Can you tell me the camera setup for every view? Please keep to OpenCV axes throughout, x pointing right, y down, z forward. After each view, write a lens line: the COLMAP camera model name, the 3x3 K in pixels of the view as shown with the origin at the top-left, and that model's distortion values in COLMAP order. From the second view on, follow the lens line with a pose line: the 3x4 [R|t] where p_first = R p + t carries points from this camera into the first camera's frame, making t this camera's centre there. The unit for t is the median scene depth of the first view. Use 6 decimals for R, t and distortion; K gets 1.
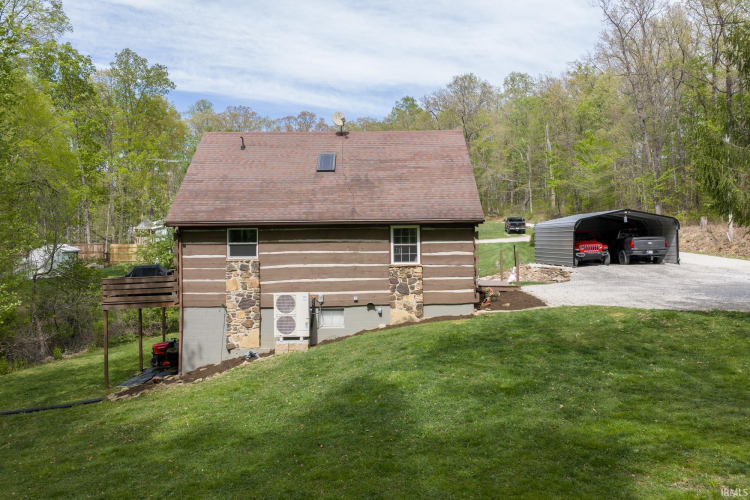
lens RADIAL K [[578.4, 0, 374.4], [0, 578.4, 248.8], [0, 0, 1]] dist [0.007115, 0.000933]
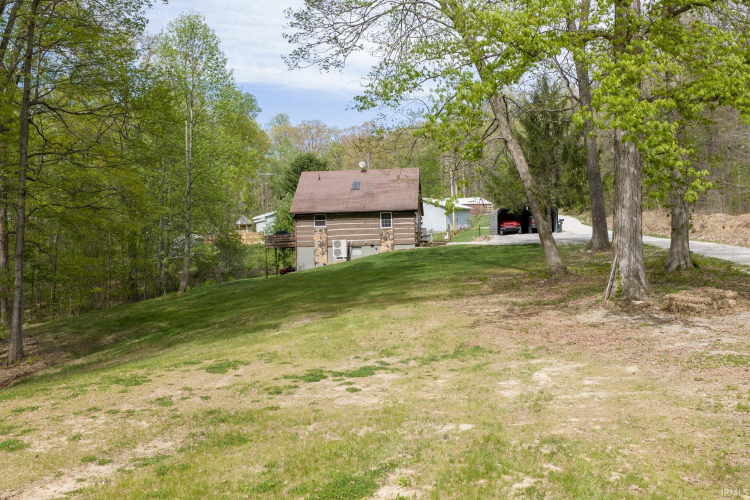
lens RADIAL K [[578.4, 0, 375.6], [0, 578.4, 249.7], [0, 0, 1]] dist [0.007115, 0.000933]
pose [[0.992746, -0.011298, -0.119696, 0.297122], [0.012276, 0.999897, 0.007435, 0.098270], [0.119600, -0.008850, 0.992783, -1.402043]]
